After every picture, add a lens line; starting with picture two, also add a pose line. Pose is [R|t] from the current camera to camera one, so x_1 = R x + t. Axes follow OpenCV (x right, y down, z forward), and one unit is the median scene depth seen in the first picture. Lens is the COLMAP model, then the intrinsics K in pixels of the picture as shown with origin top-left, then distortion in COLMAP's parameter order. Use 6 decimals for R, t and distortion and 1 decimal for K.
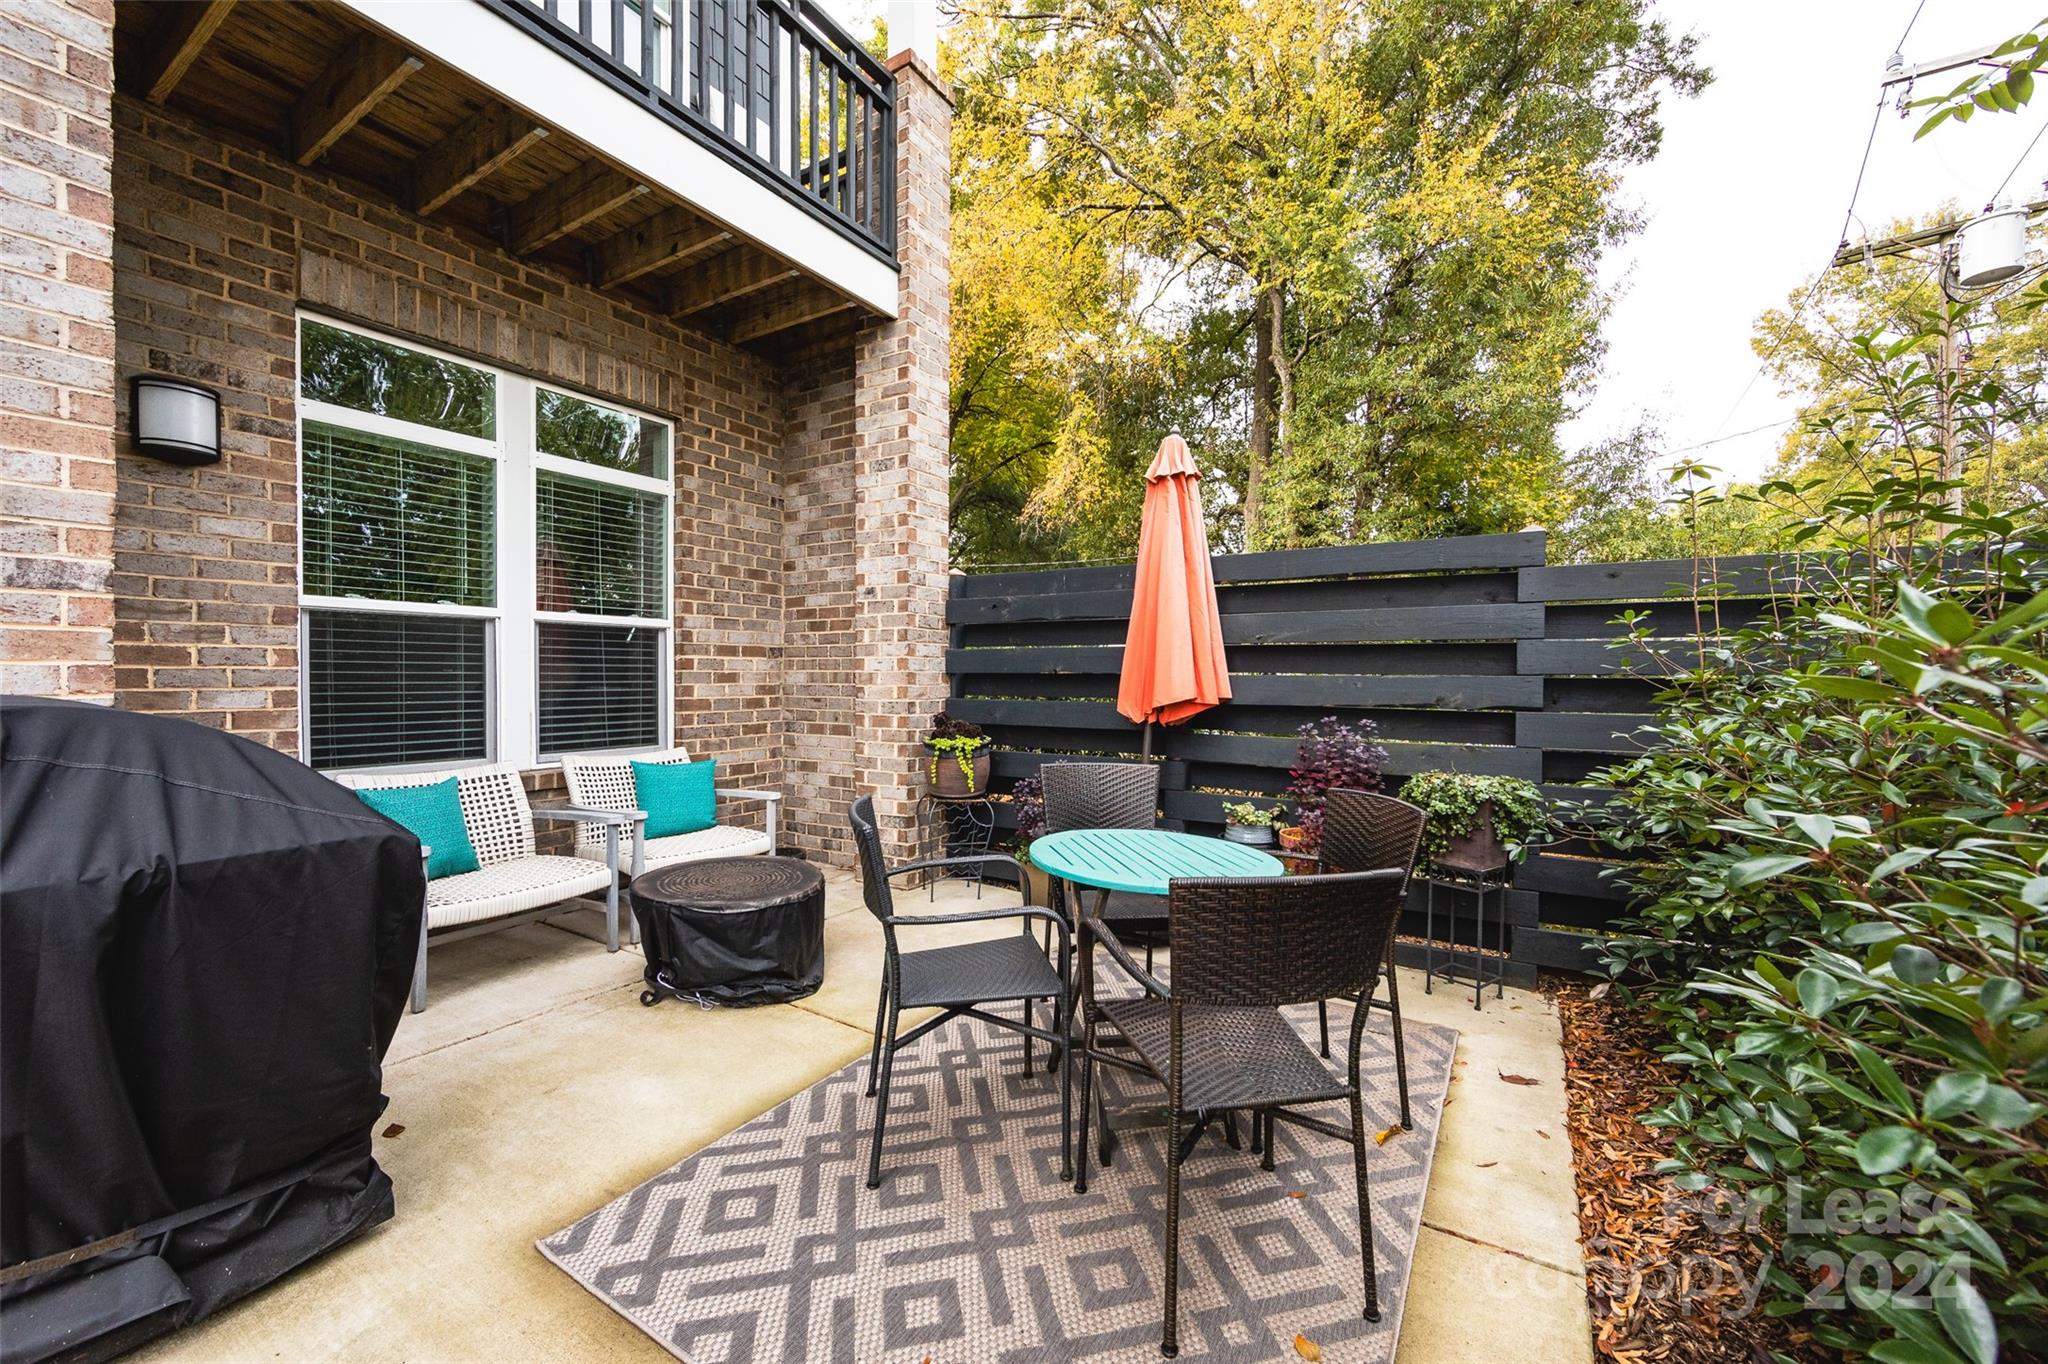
lens RADIAL K [[815.2, 0, 1023.6], [0, 815.2, 684.9], [0, 0, 1]] dist [0.004667, -0.000061]
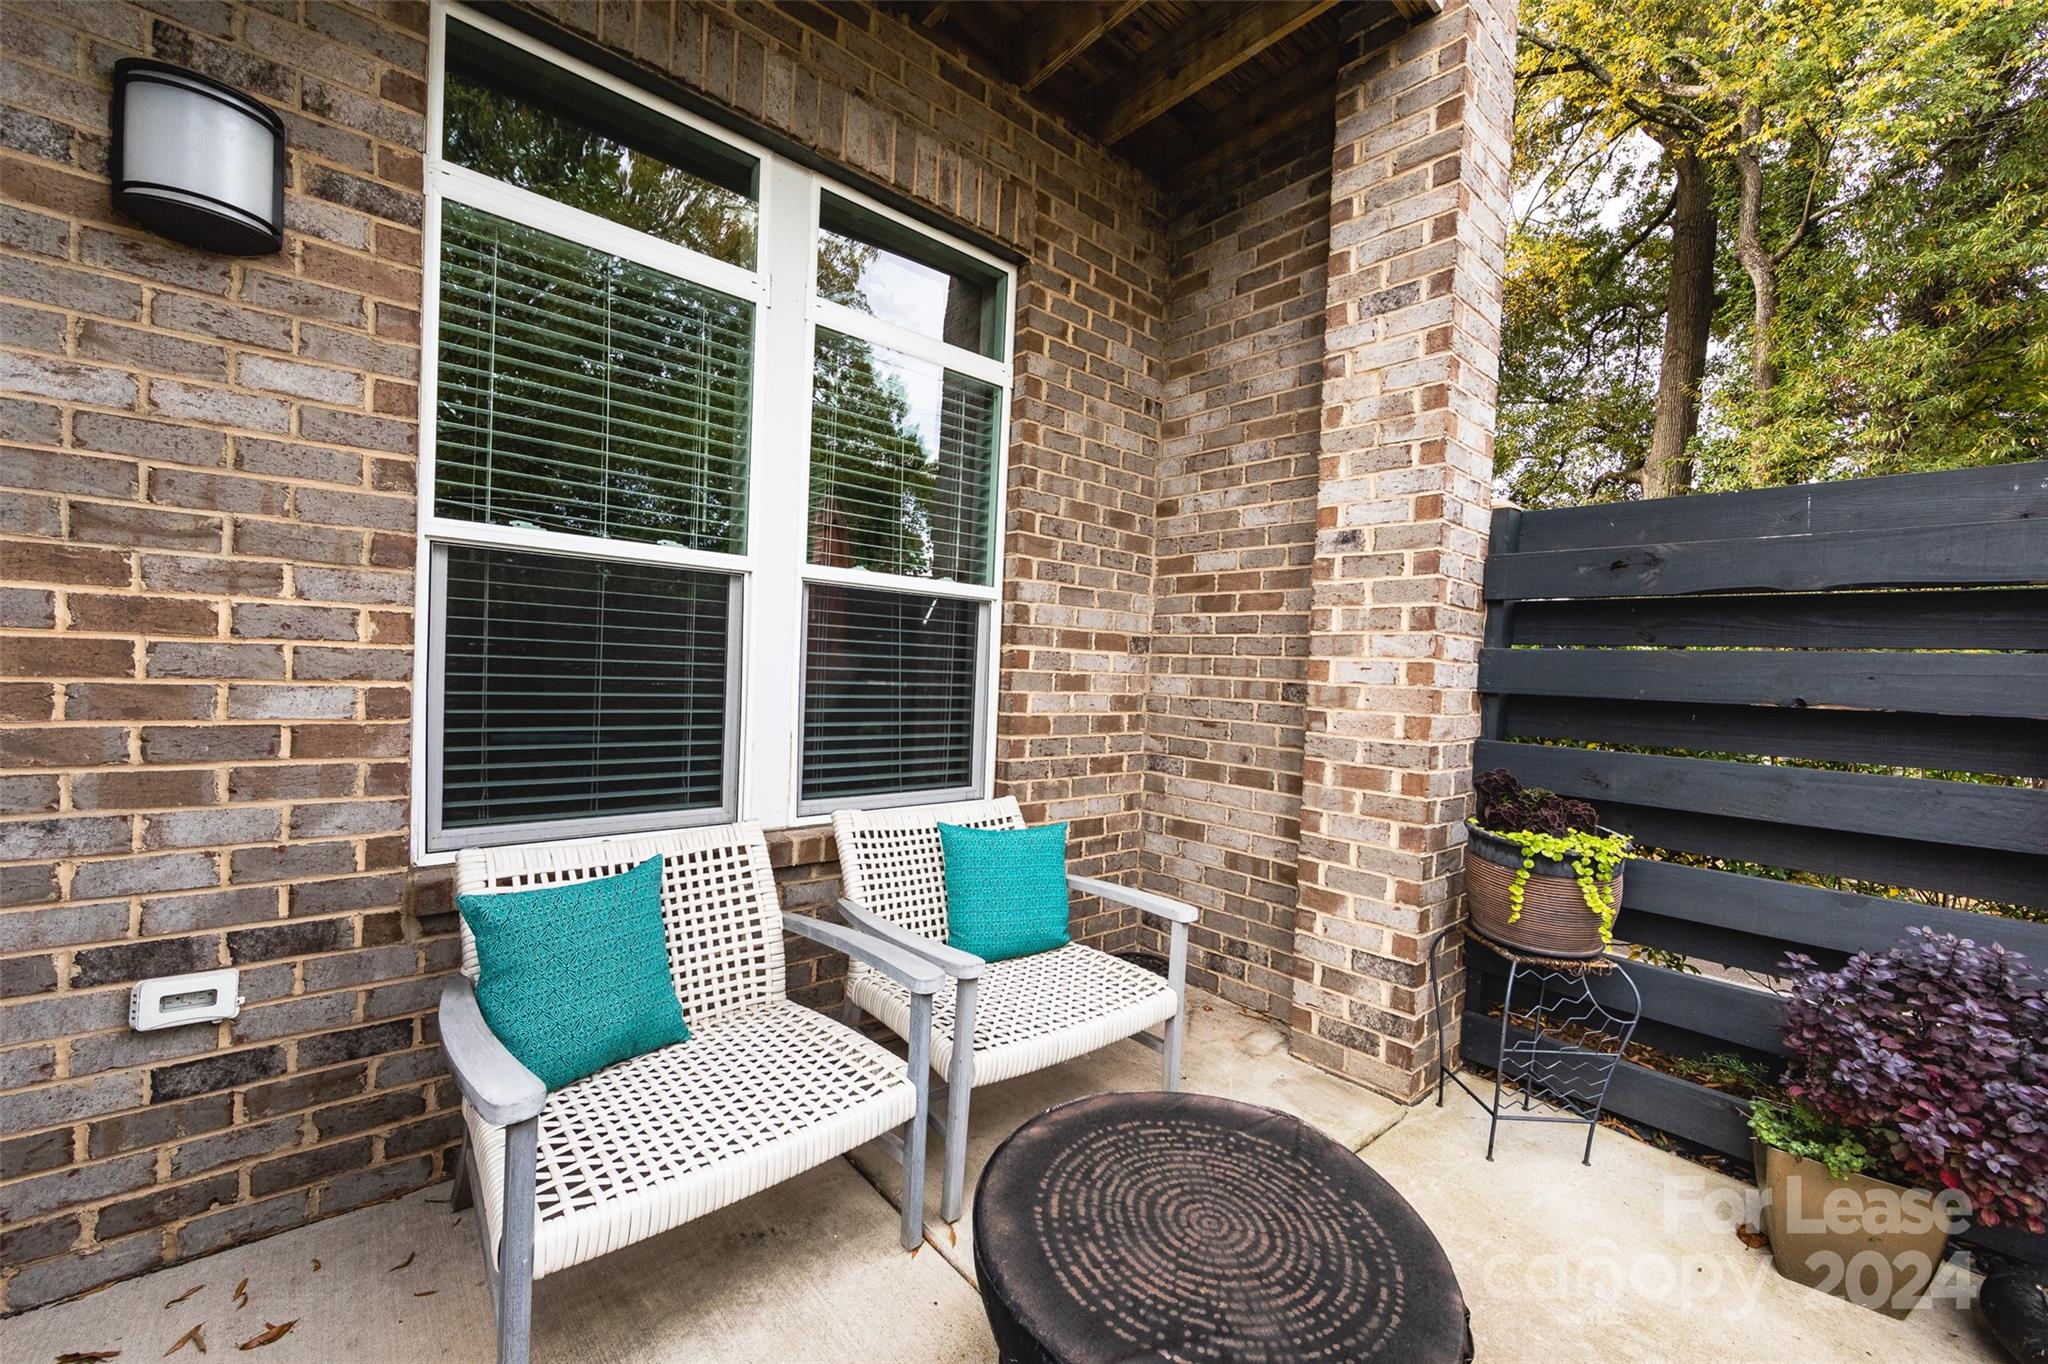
lens RADIAL K [[815.2, 0, 1021.5], [0, 815.2, 682.4], [0, 0, 1]] dist [0.004667, -0.000061]
pose [[0.957171, 0.042475, -0.286390, -0.251355], [-0.041934, 0.999088, 0.008027, -0.013930], [0.286470, 0.004326, 0.958080, 0.439192]]
